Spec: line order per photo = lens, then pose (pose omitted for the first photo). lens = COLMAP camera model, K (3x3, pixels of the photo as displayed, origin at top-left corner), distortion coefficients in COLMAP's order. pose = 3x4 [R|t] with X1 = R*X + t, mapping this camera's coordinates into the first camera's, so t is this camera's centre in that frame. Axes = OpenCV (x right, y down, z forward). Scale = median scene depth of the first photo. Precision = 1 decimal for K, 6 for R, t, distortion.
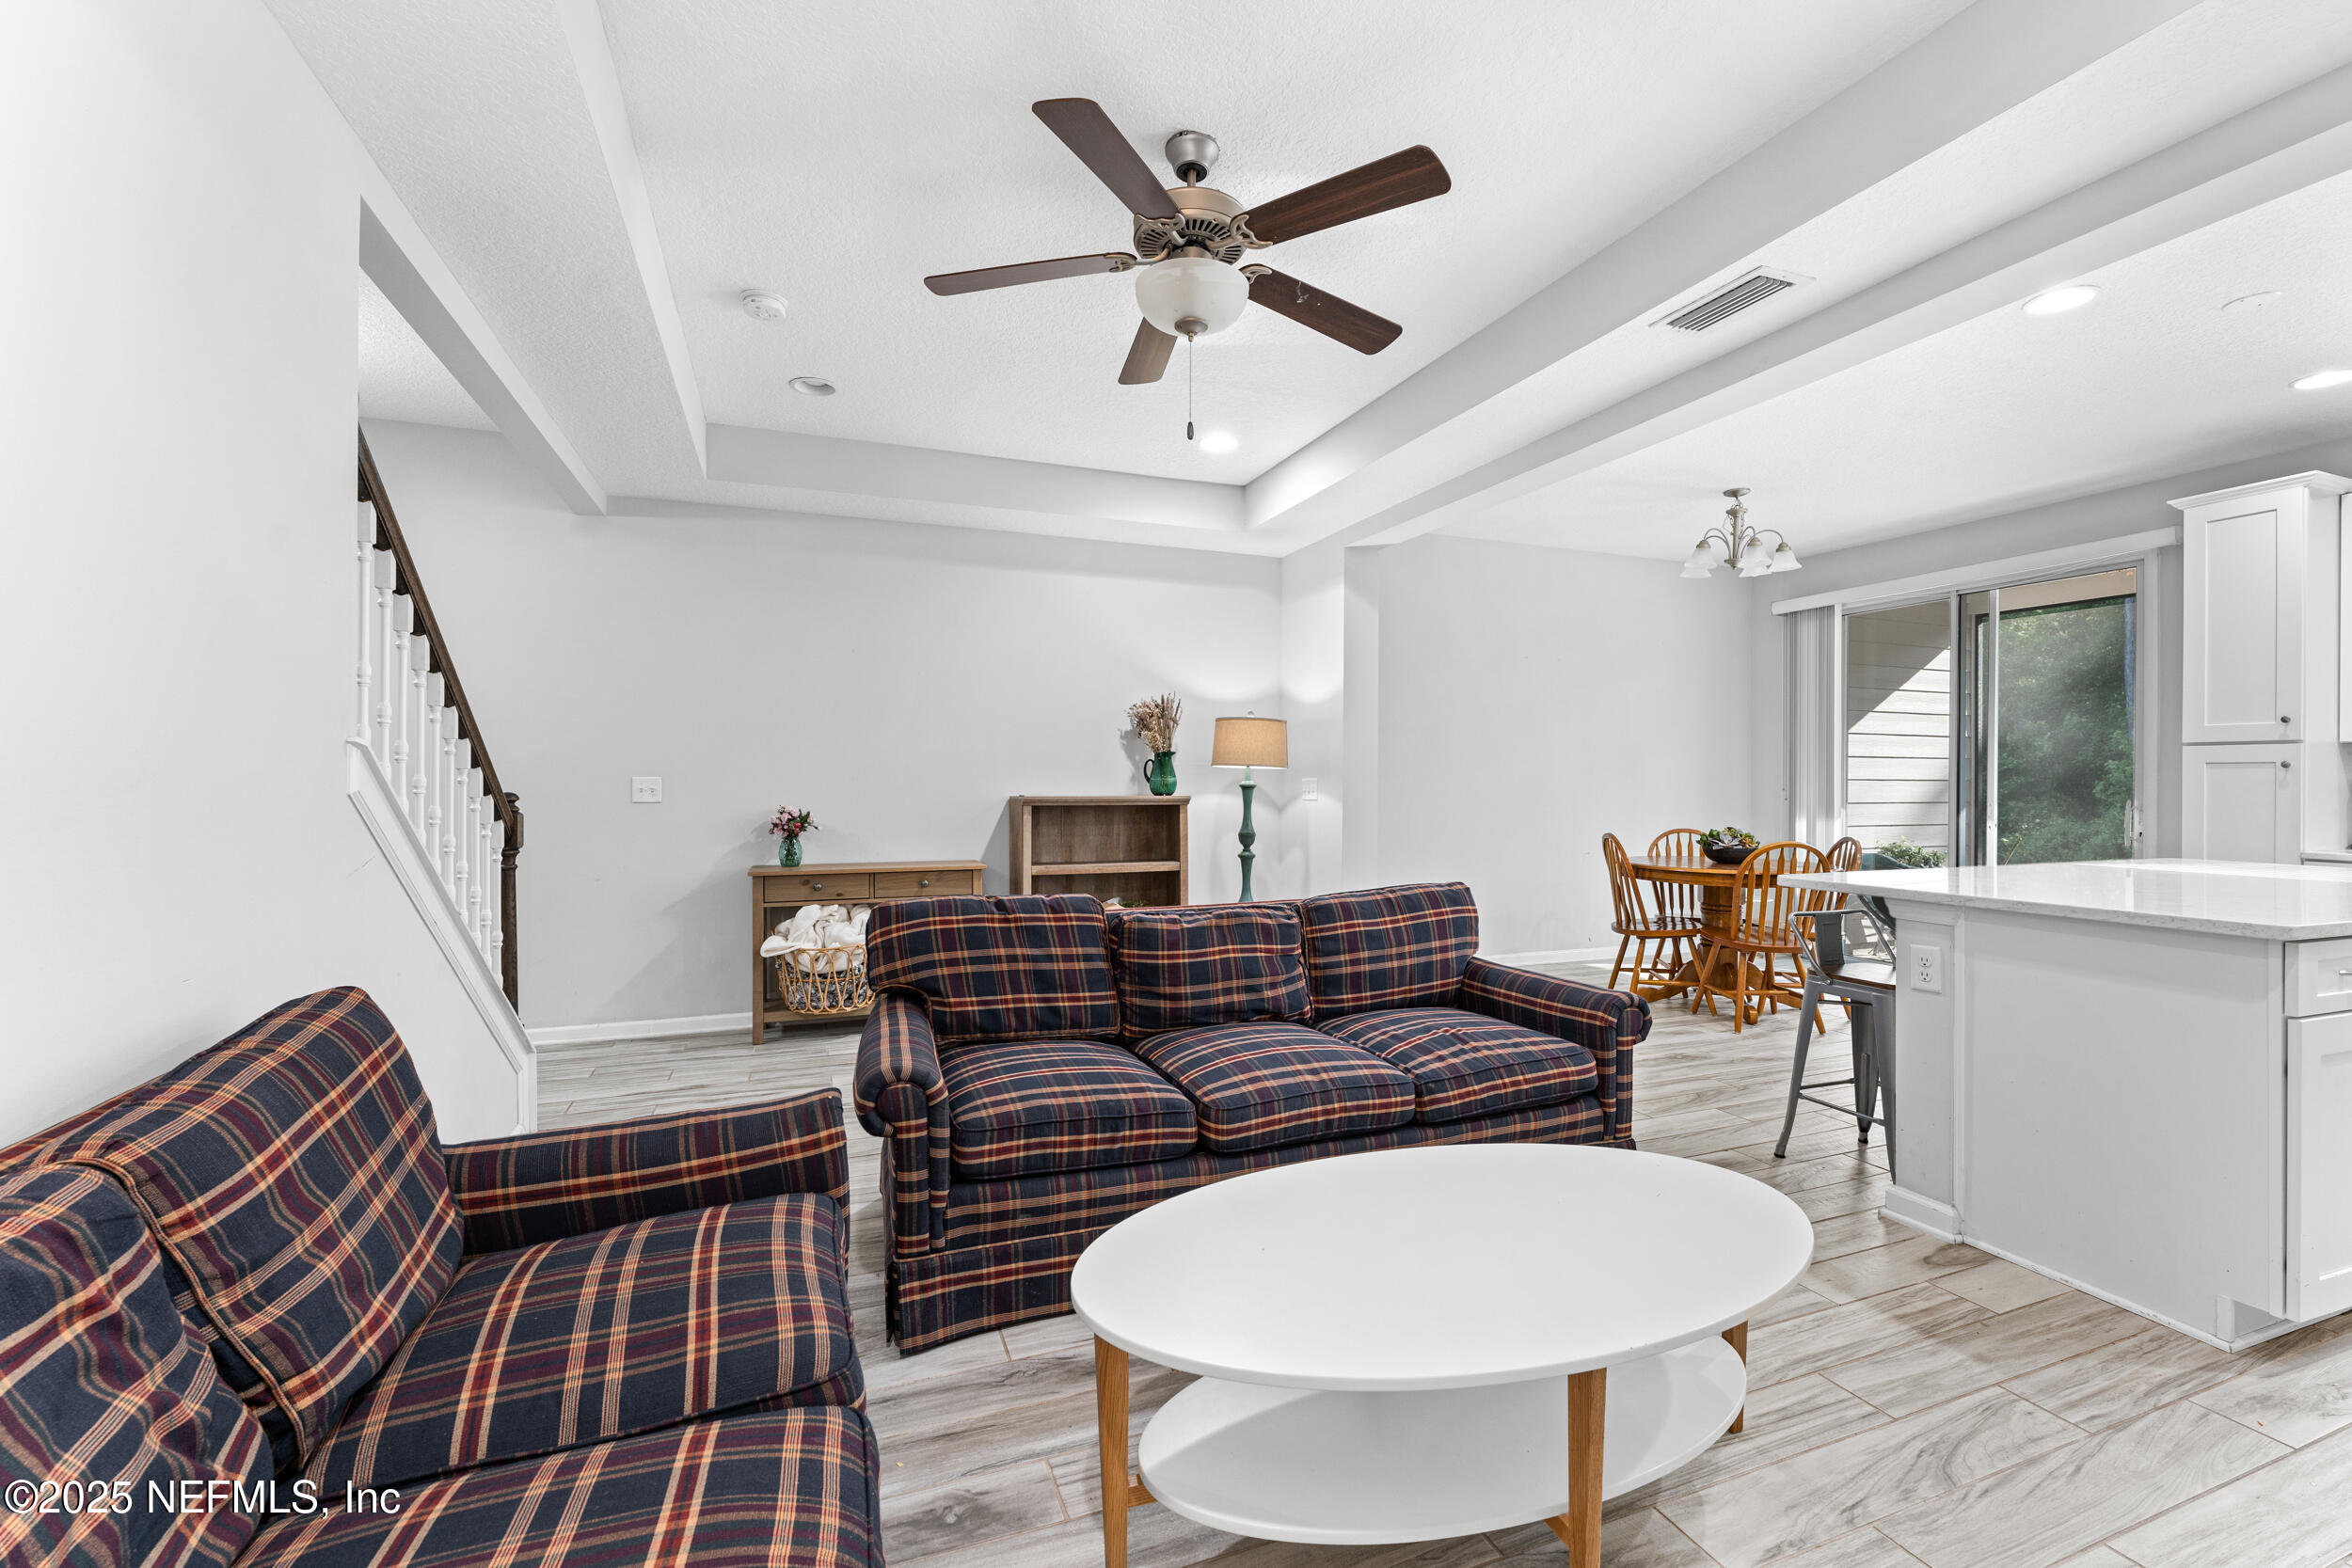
lens RADIAL K [[941.2, 0, 1183.6], [0, 941.2, 778.9], [0, 0, 1]] dist [-0.000945, -0.000309]
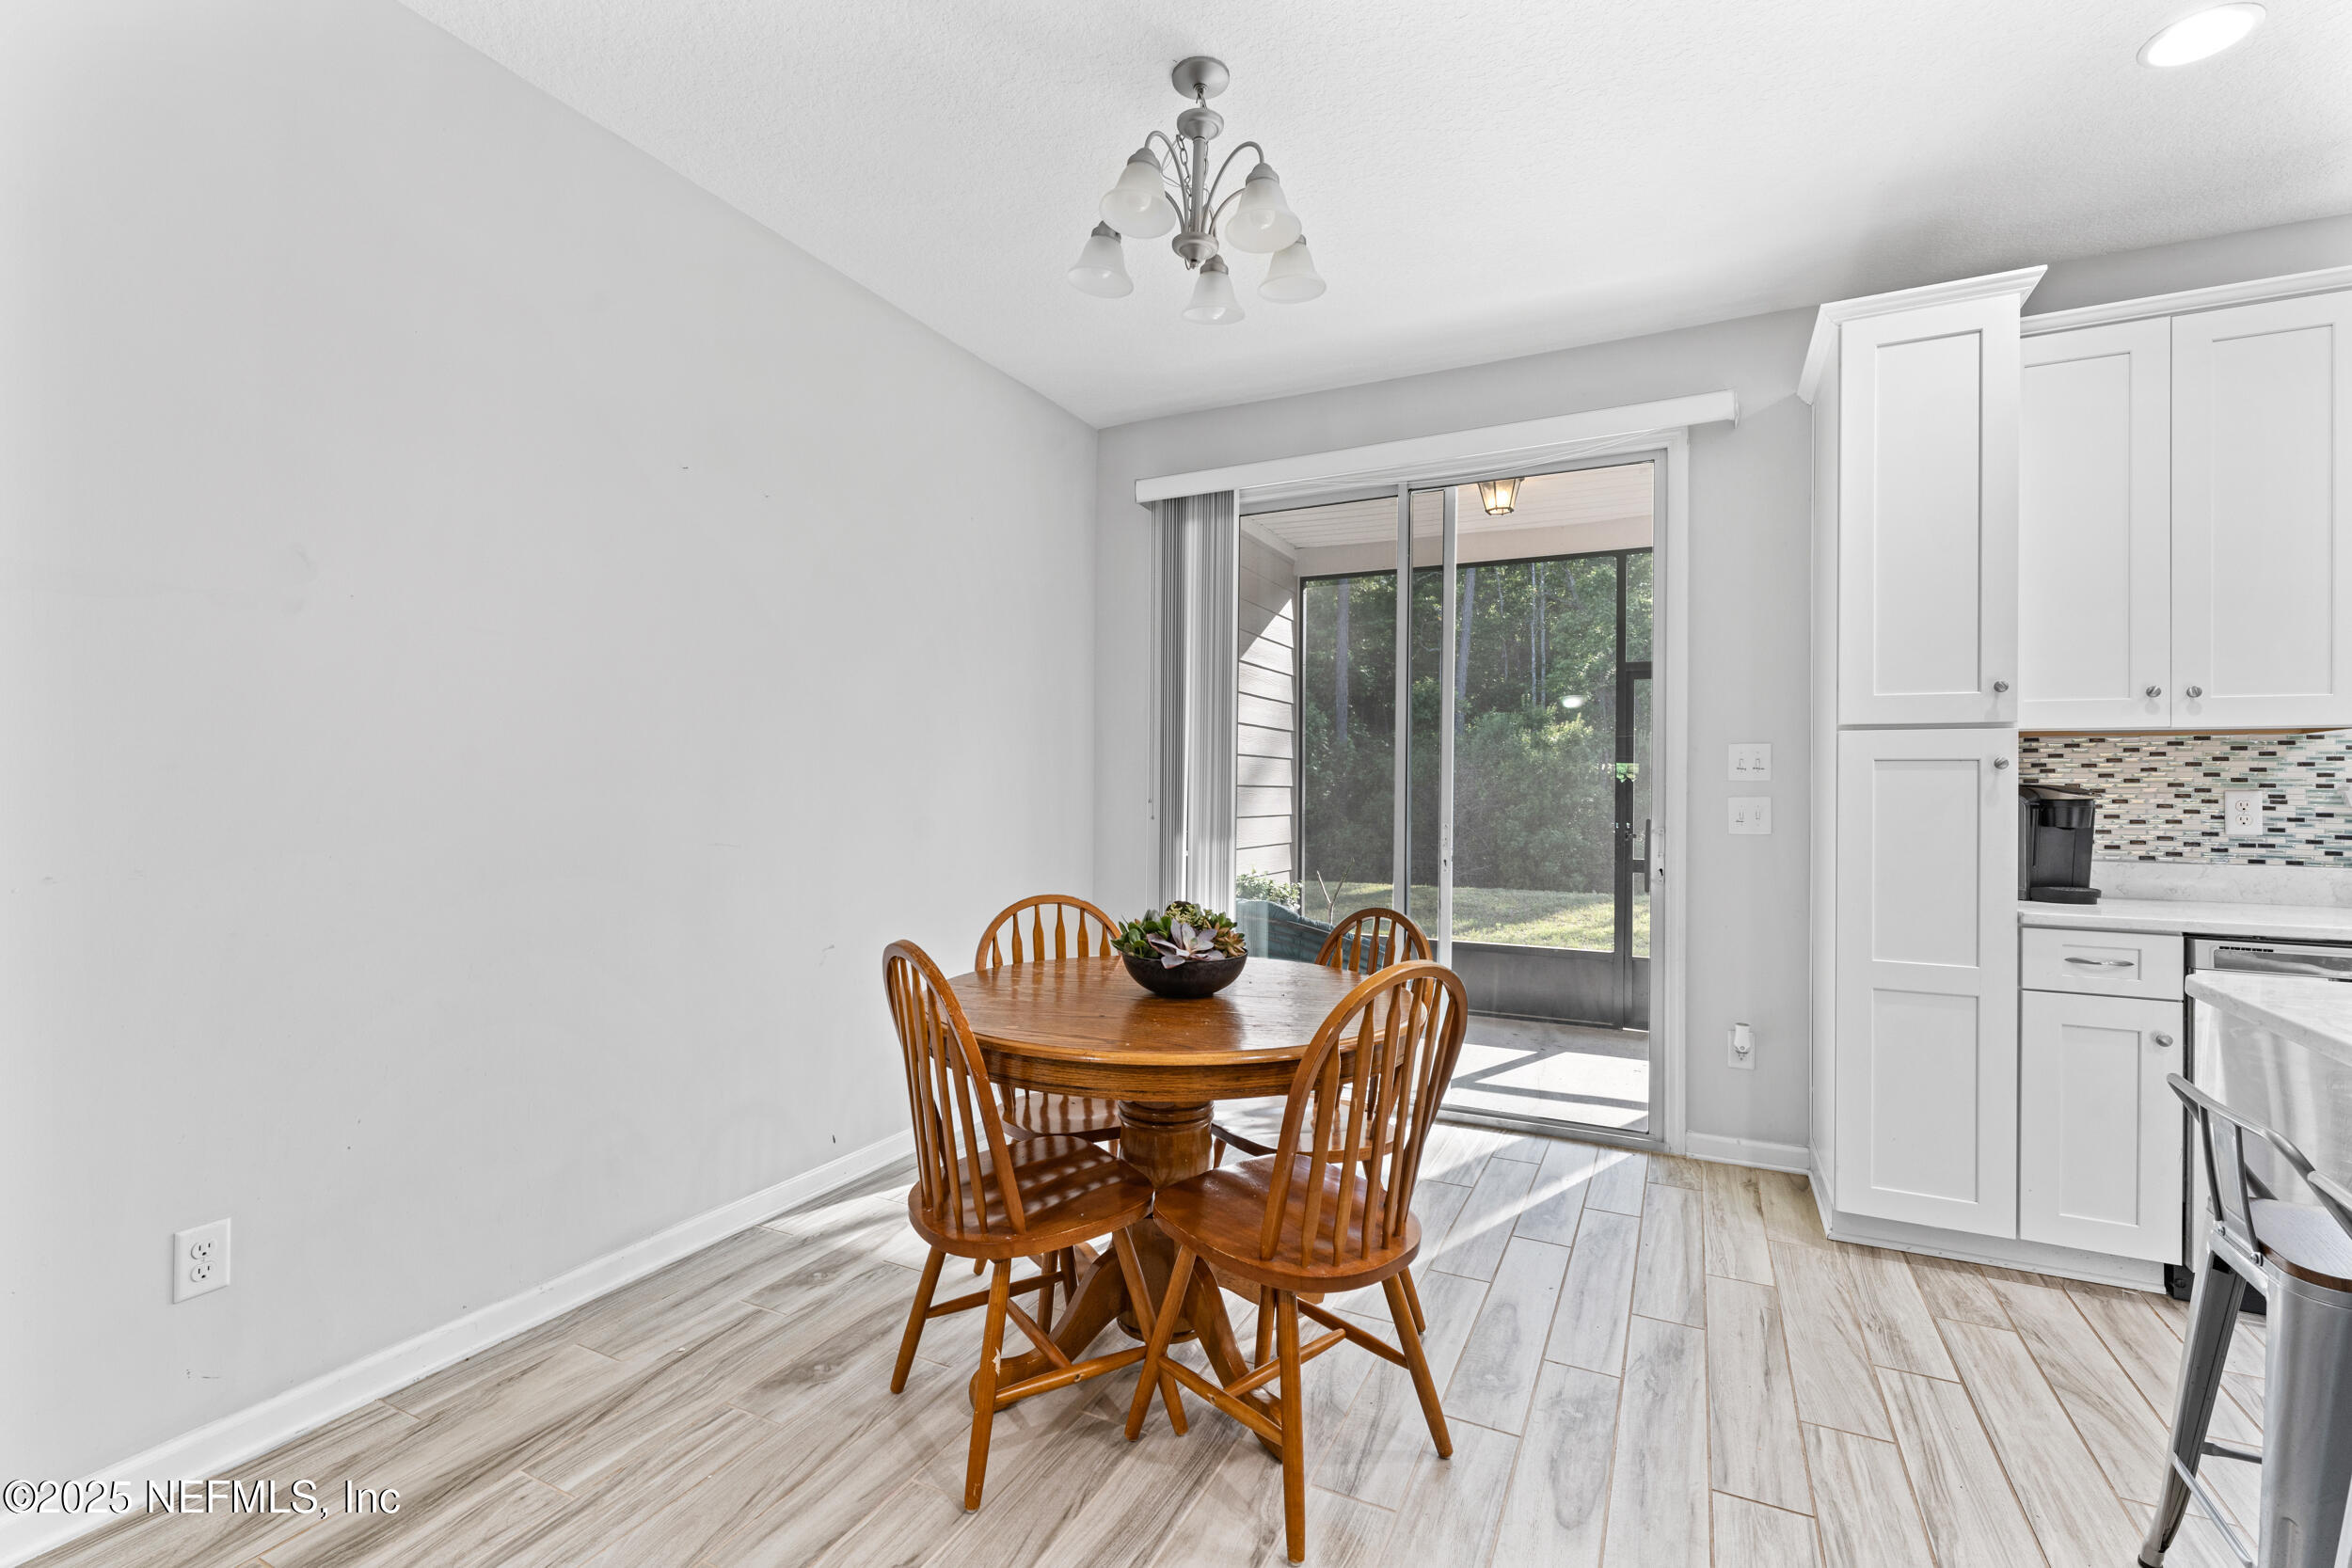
lens RADIAL K [[1034.6, 0, 1163.5], [0, 1034.6, 785.5], [0, 0, 1]] dist [-0.000826, -0.000414]
pose [[0.747023, 0.007437, 0.664756, 0.321255], [-0.009208, 0.999957, -0.000839, 0.002863], [-0.664734, -0.005494, 0.747060, 0.770801]]
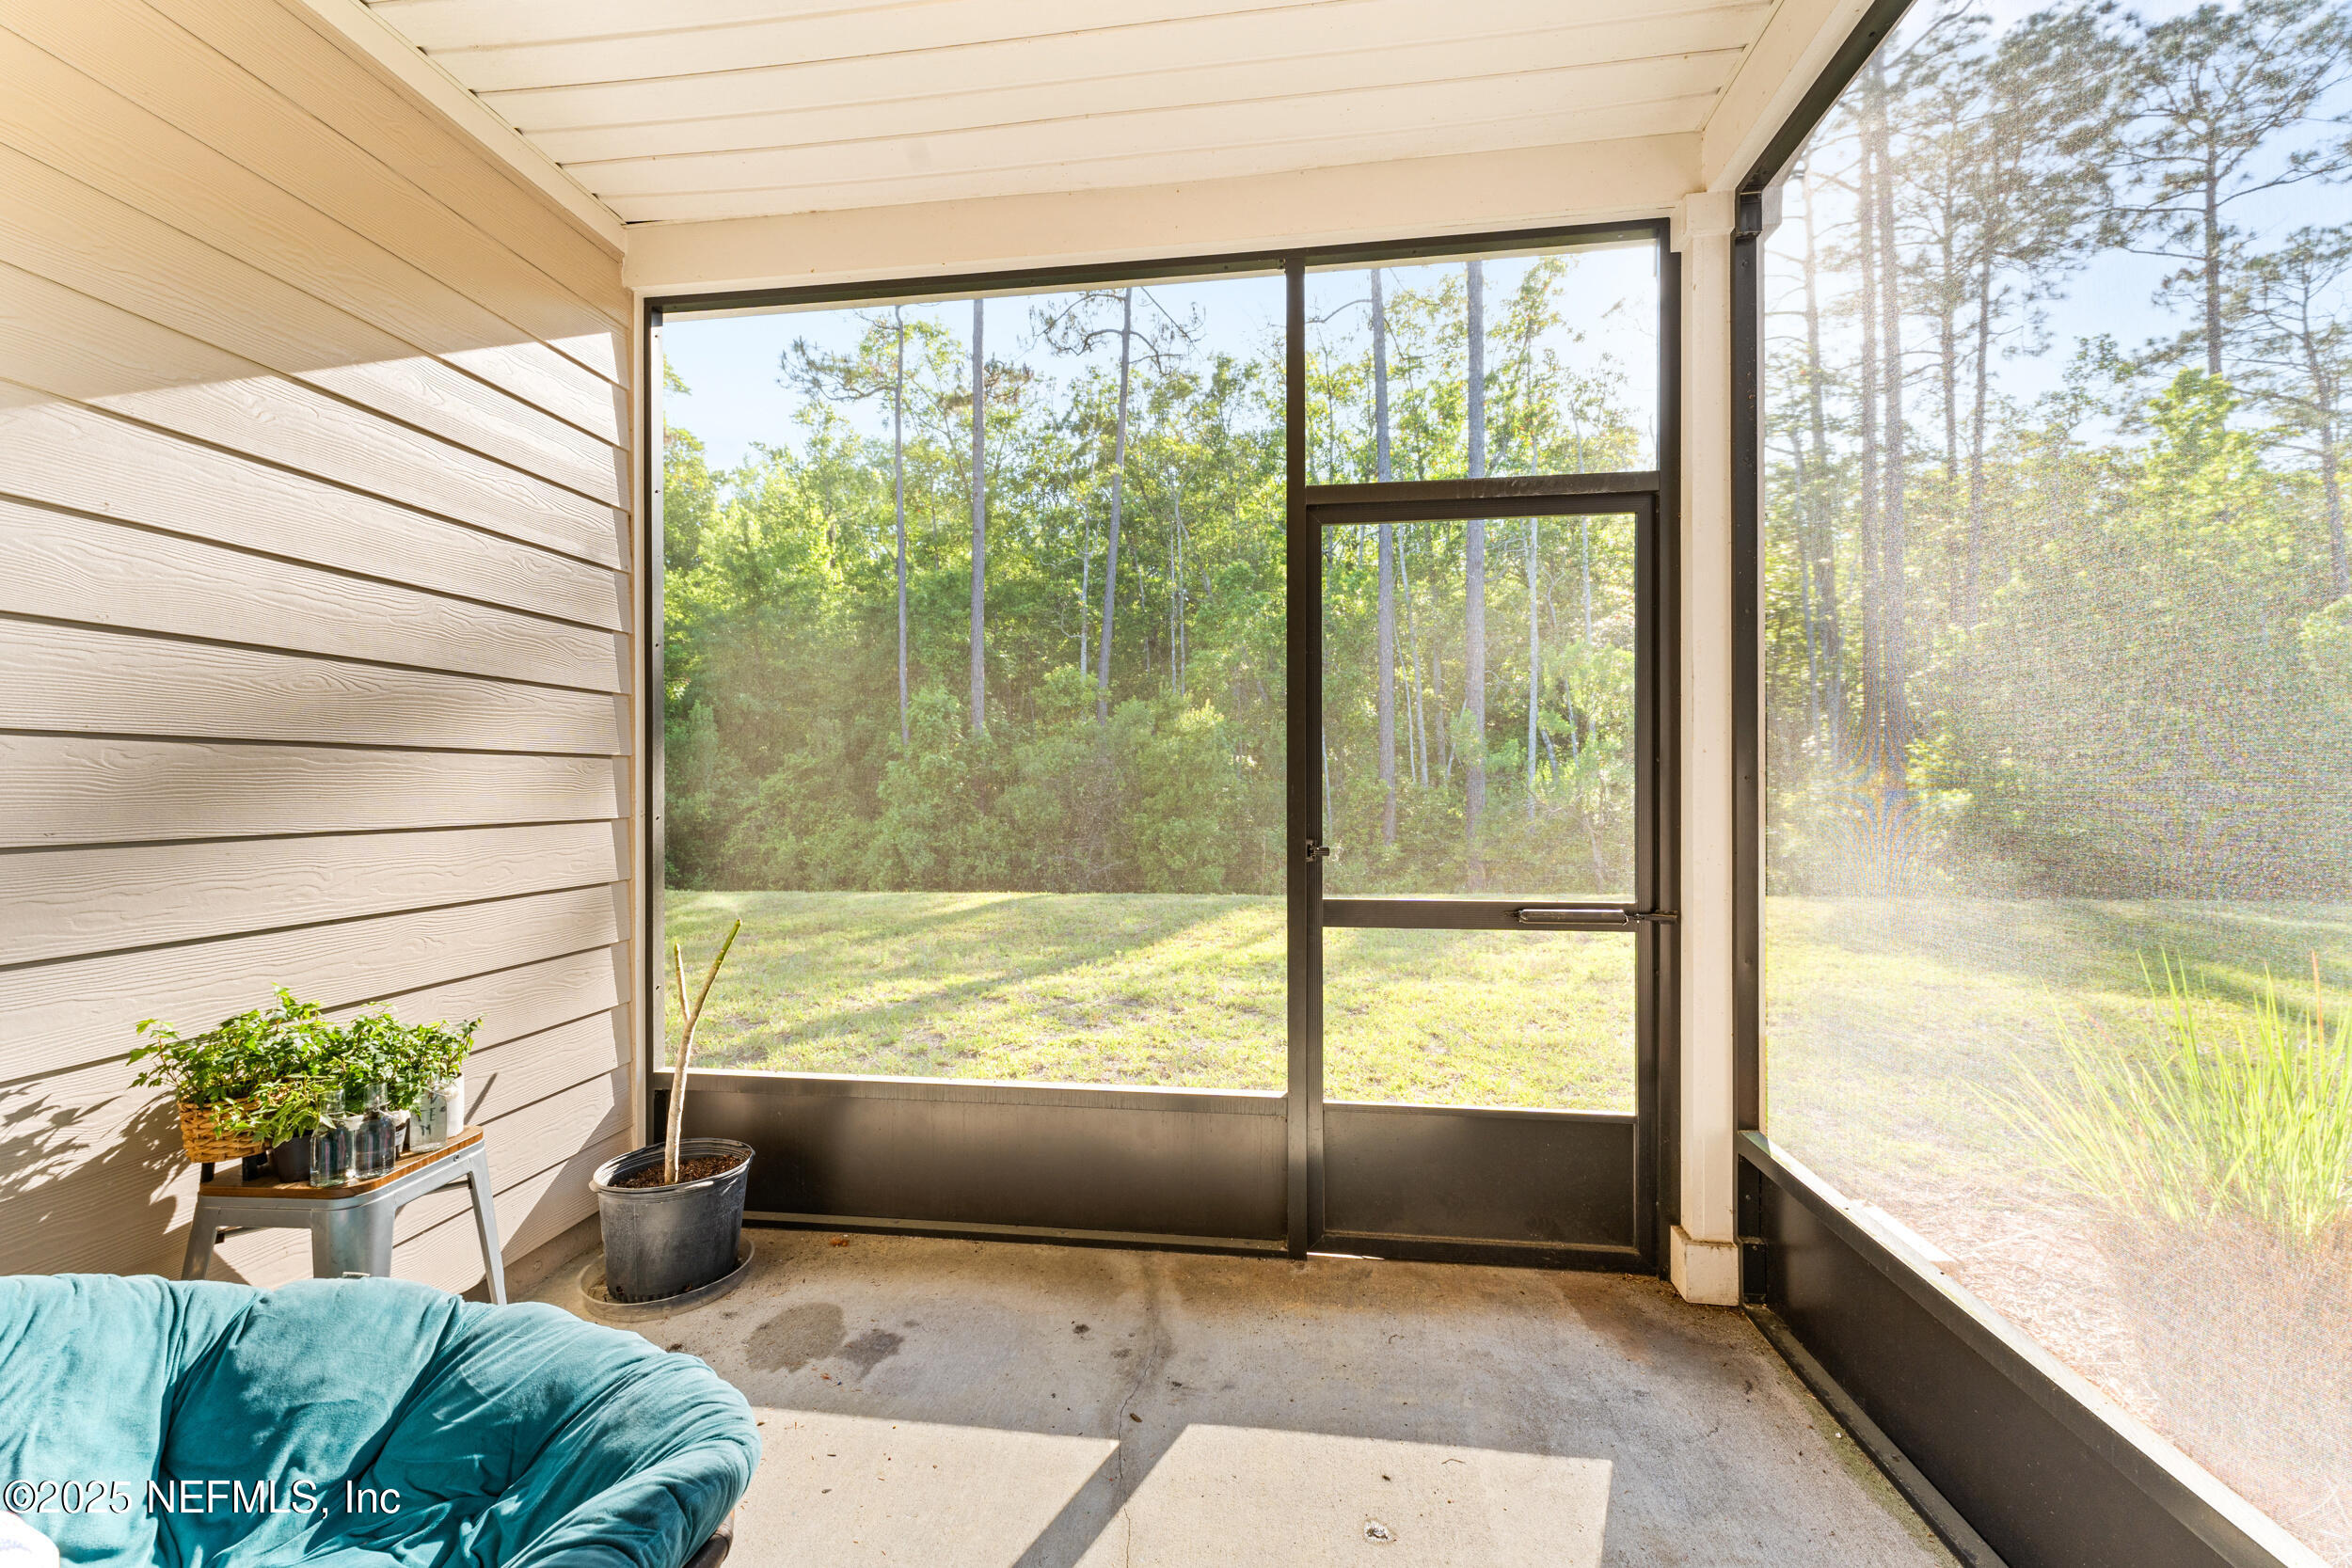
lens RADIAL K [[1002.6, 0, 1176.0], [0, 1002.6, 784.0], [0, 0, 1]] dist [0.000095, -0.000051]
pose [[0.479443, -0.001201, 0.877572, 0.949706], [-0.001145, 0.999997, 0.001994, 0.014998], [-0.877572, -0.001961, 0.479440, 1.086633]]
